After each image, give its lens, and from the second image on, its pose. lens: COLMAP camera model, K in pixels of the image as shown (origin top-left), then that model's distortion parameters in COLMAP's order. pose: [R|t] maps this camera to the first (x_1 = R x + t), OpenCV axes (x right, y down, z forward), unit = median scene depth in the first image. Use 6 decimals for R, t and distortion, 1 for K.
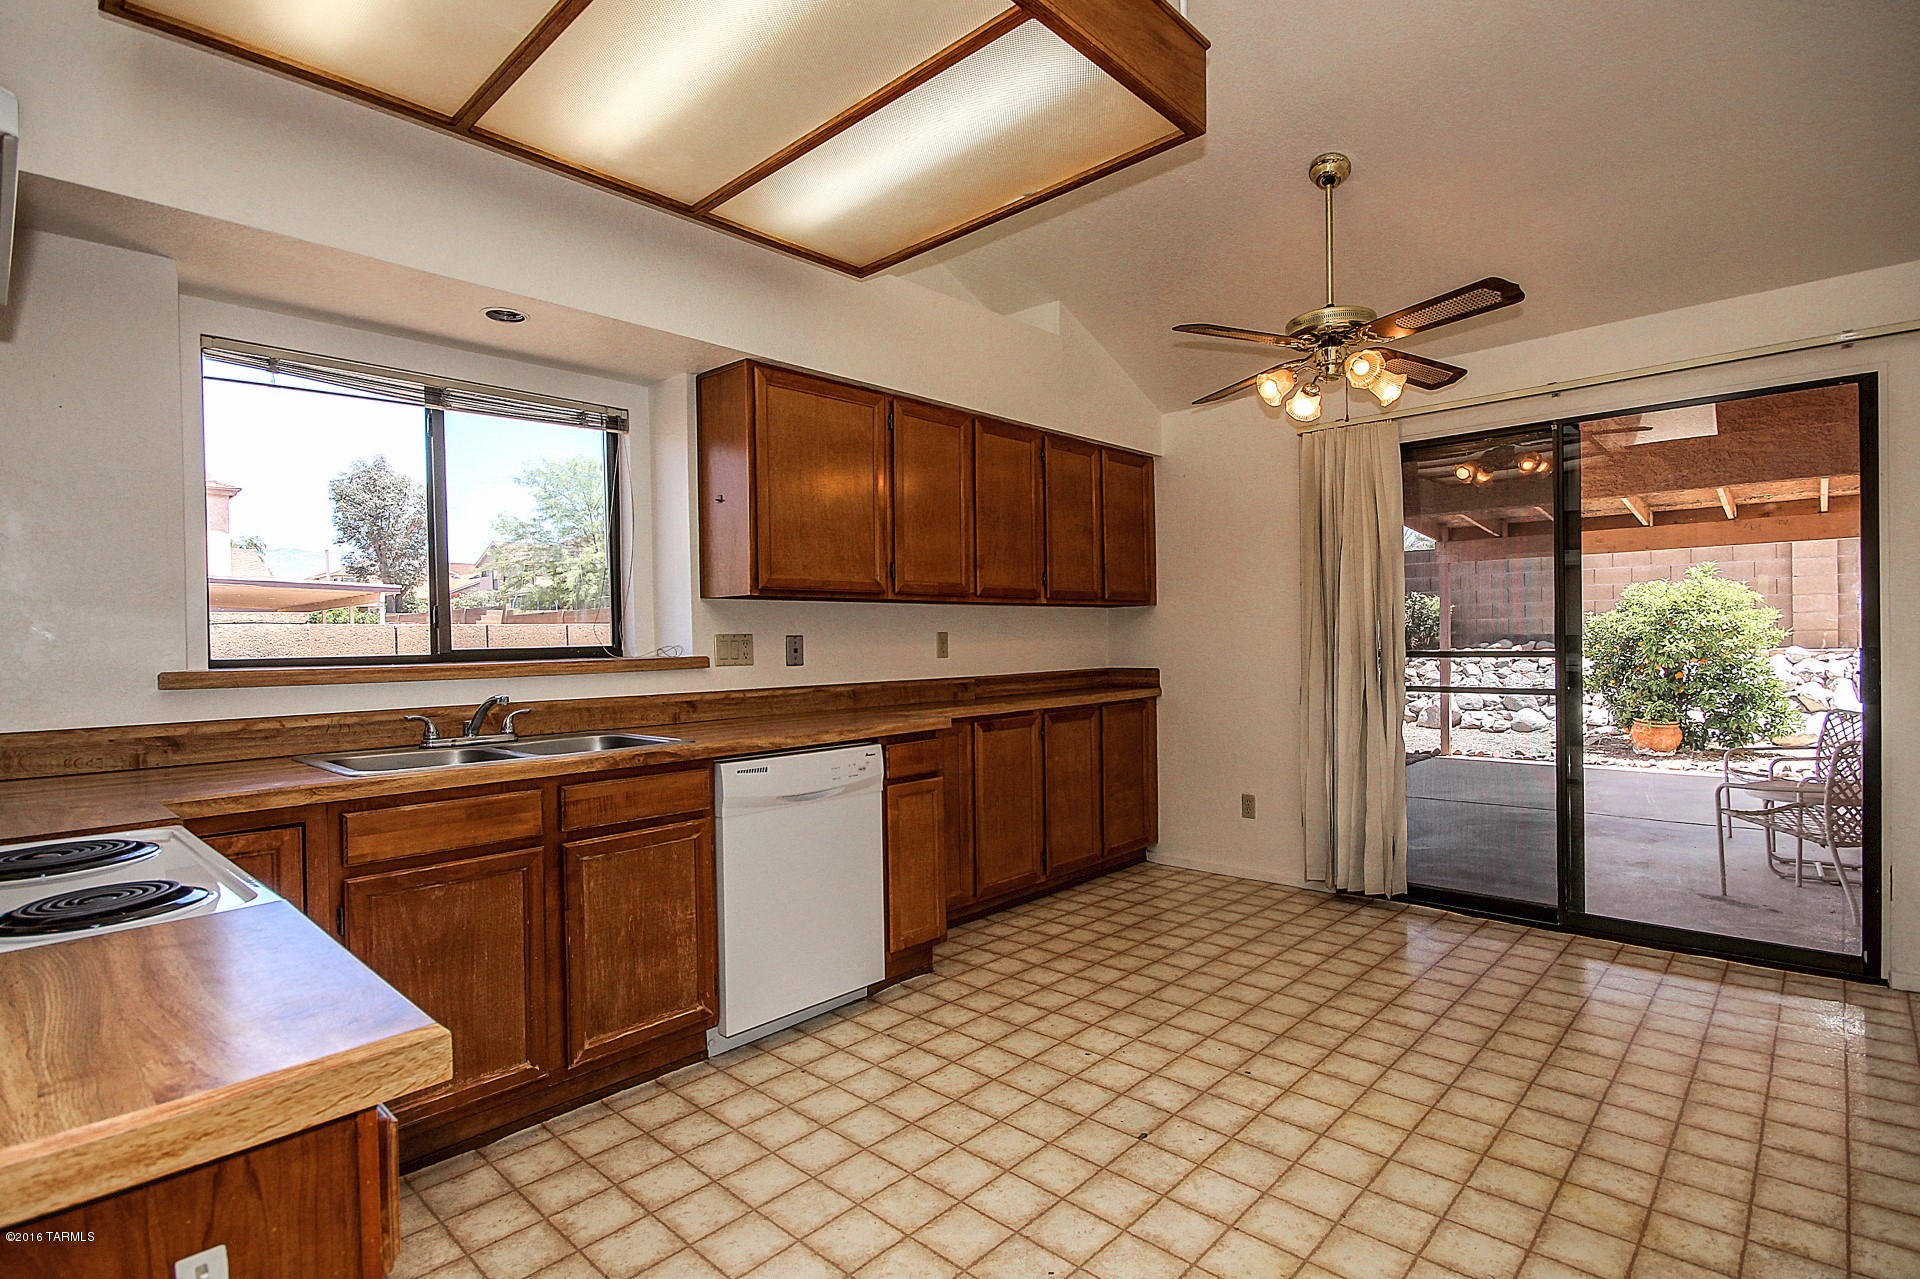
lens RADIAL K [[935.0, 0, 955.4], [0, 935.0, 646.1], [0, 0, 1]] dist [-0.002070, -0.000868]
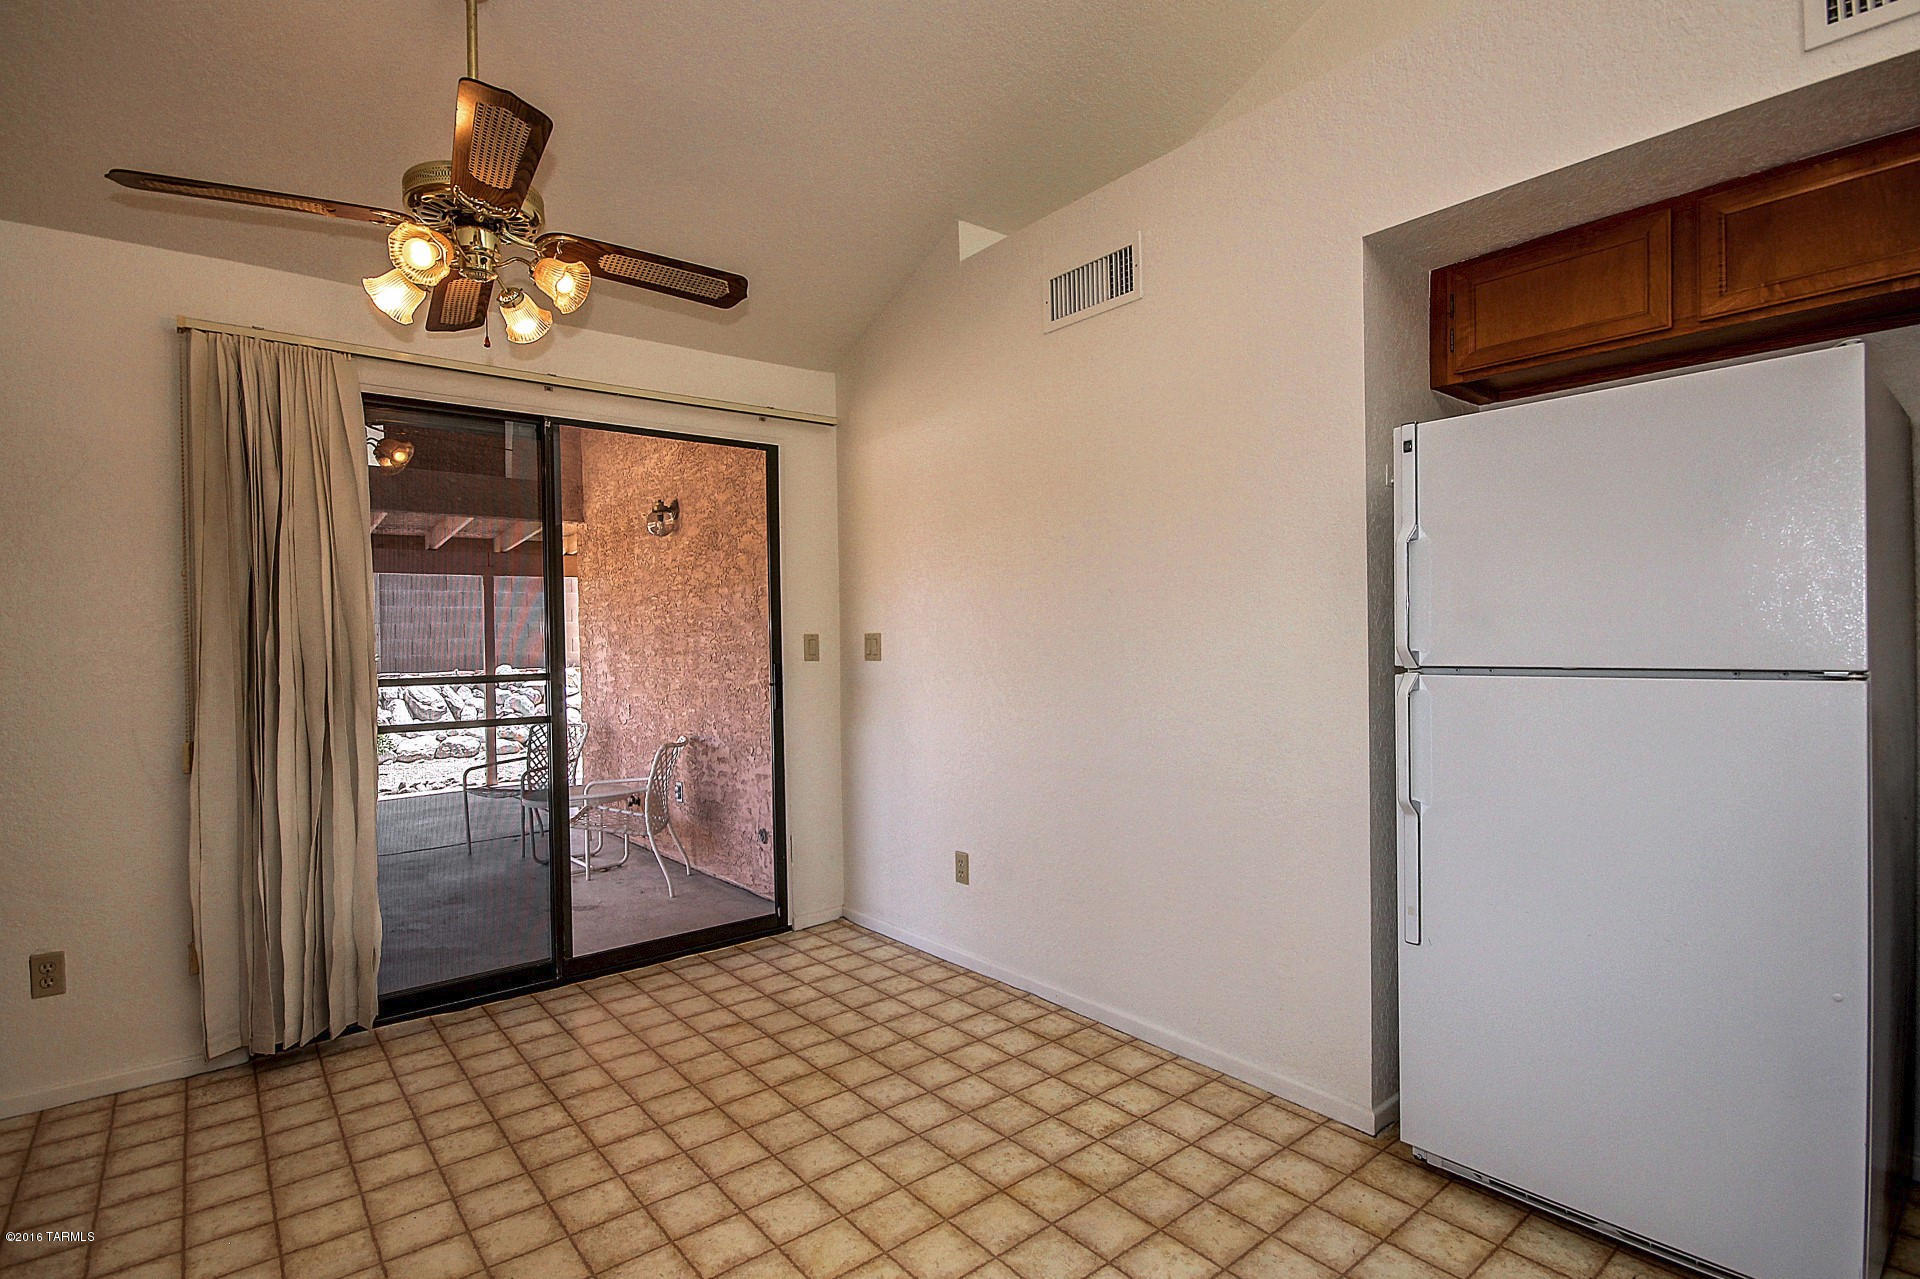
lens RADIAL K [[935.0, 0, 955.4], [0, 935.0, 646.1], [0, 0, 1]] dist [-0.002070, -0.000868]
pose [[0.122144, 0.010043, 0.992462, -0.200387], [0.022701, 0.999659, -0.012909, 0.000214], [-0.992253, 0.024107, 0.121874, 0.514732]]
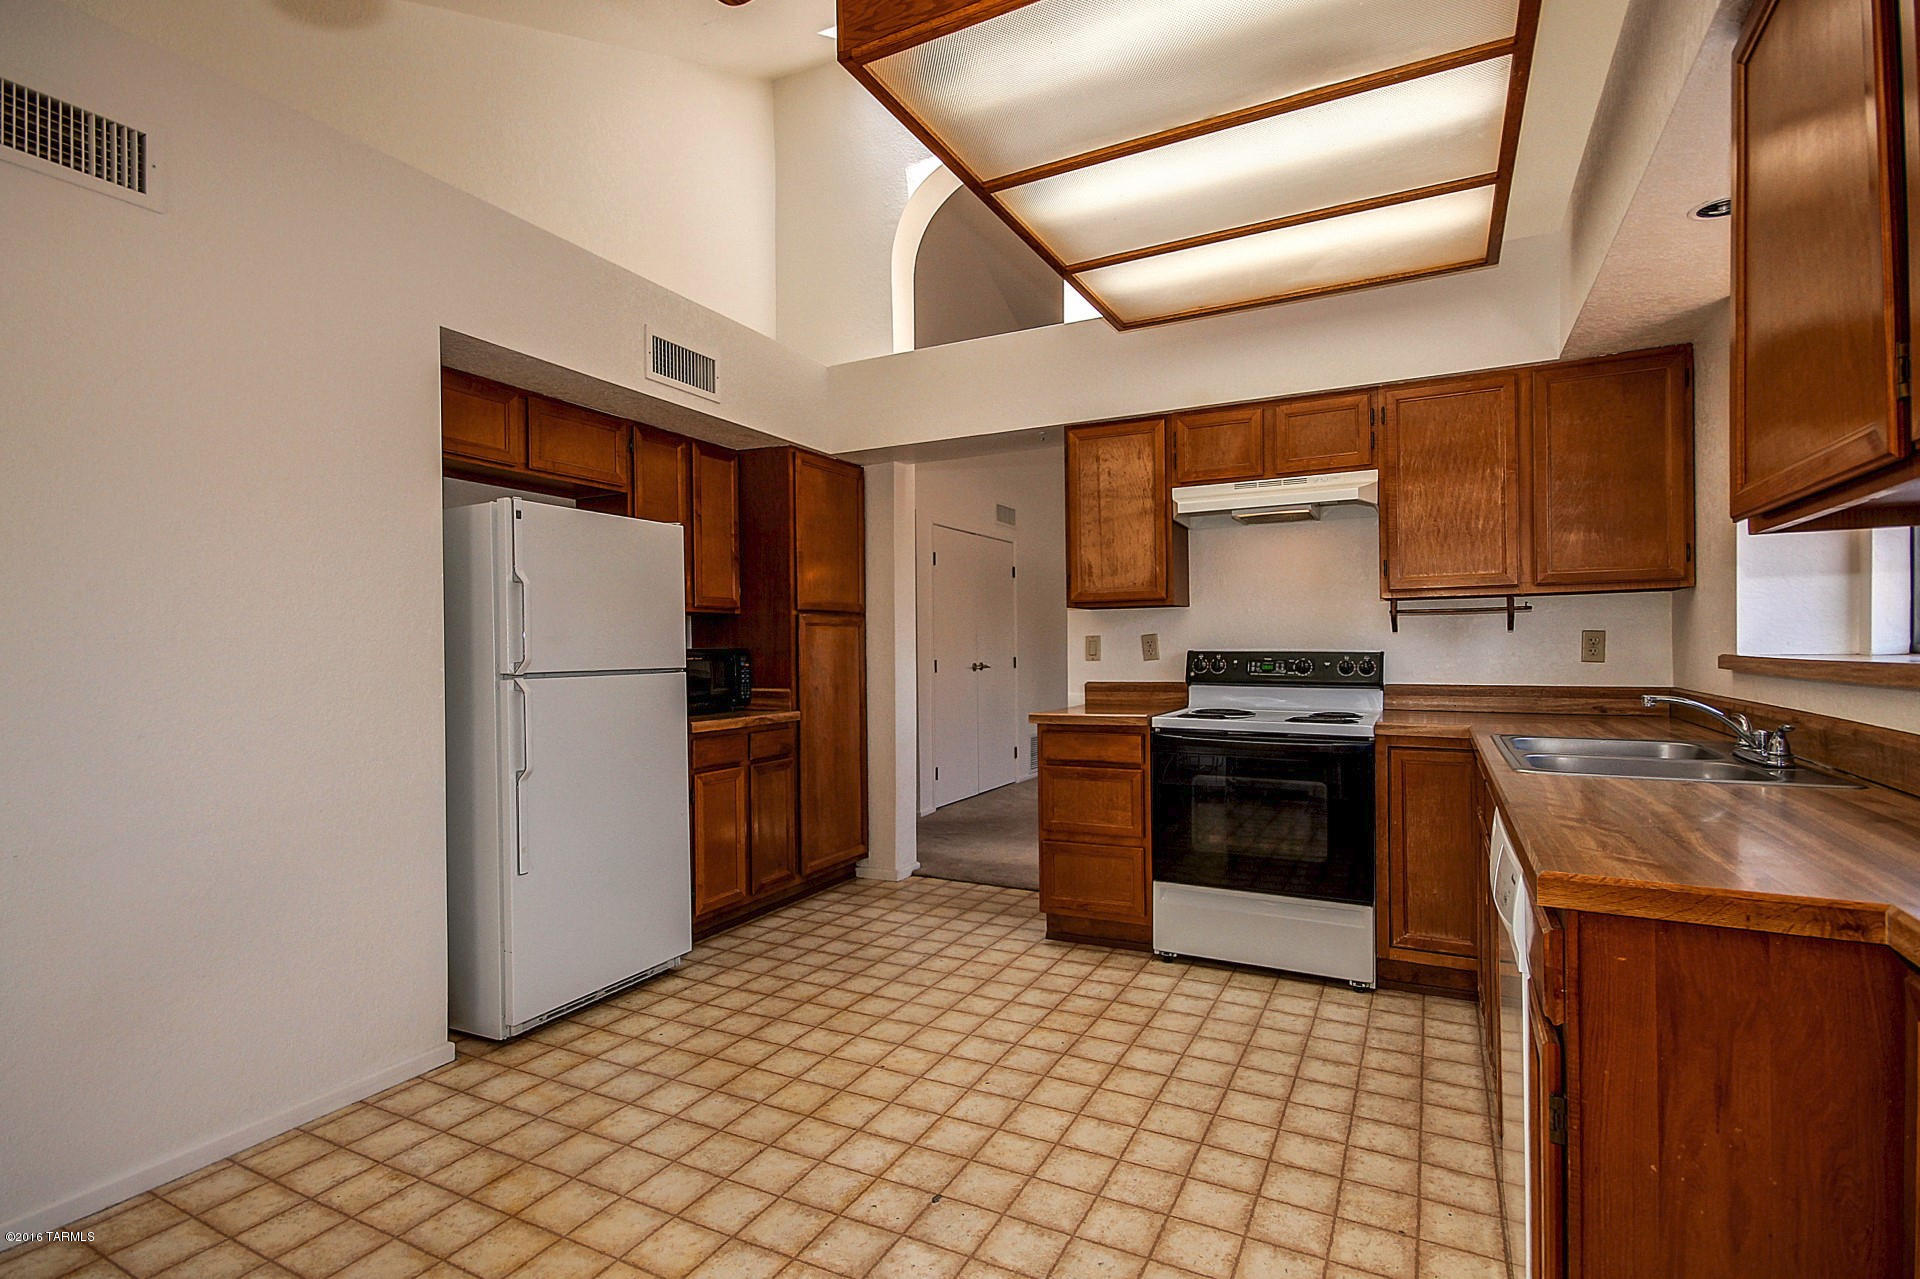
lens RADIAL K [[922.5, 0, 963.0], [0, 922.5, 641.1], [0, 0, 1]] dist [-0.003975, -0.001346]
pose [[-0.959963, 0.026595, -0.278862, 0.271819], [0.023797, 0.999627, 0.013412, -0.018482], [0.279115, 0.006239, -0.960238, 1.181853]]
